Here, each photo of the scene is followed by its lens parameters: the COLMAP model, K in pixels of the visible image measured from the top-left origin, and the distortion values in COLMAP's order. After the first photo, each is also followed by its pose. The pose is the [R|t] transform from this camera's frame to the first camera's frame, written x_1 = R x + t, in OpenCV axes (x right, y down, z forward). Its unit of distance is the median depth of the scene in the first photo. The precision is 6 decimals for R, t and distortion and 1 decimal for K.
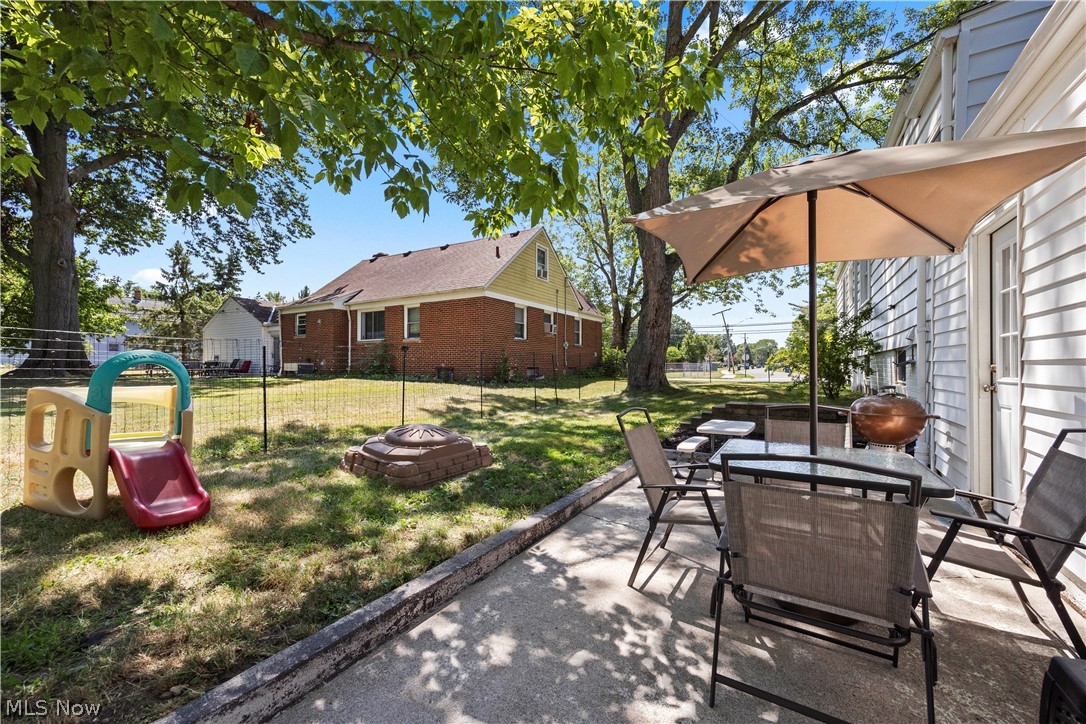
lens RADIAL K [[415.4, 0, 542.2], [0, 415.4, 362.6], [0, 0, 1]] dist [-0.002747, -0.000257]
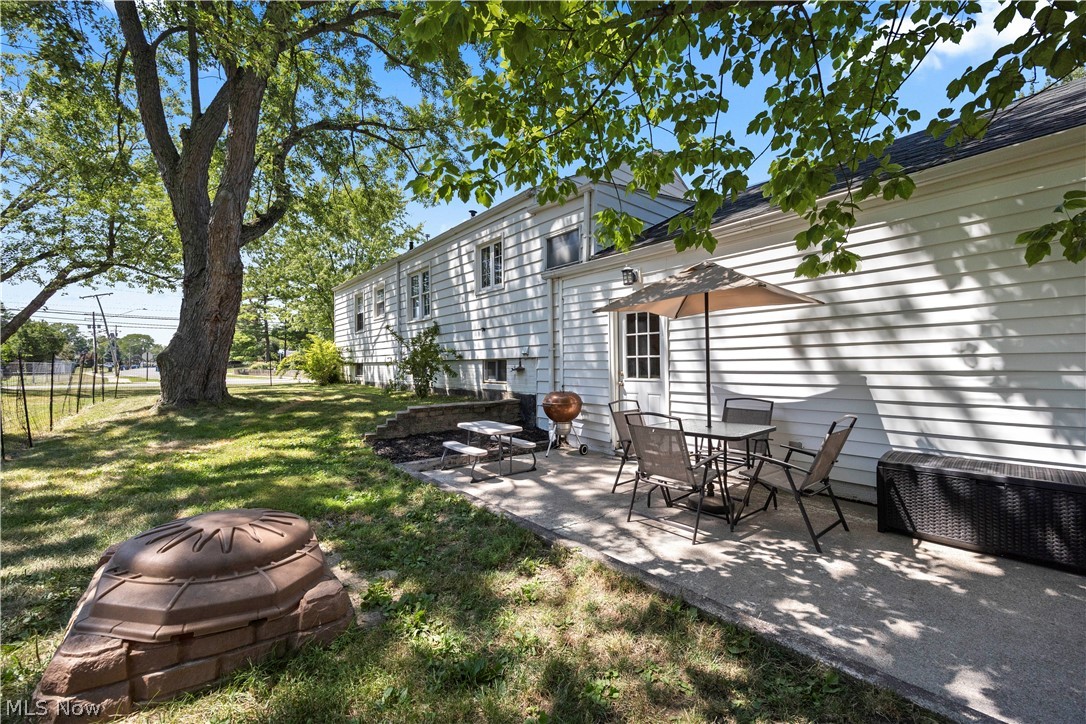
lens RADIAL K [[415.4, 0, 540.4], [0, 415.4, 362.3], [0, 0, 1]] dist [-0.002747, -0.000257]
pose [[0.320384, 0.008230, 0.947252, -1.192222], [-0.003690, 0.999966, -0.007440, -0.028450], [-0.947281, -0.001111, 0.320403, 1.033089]]
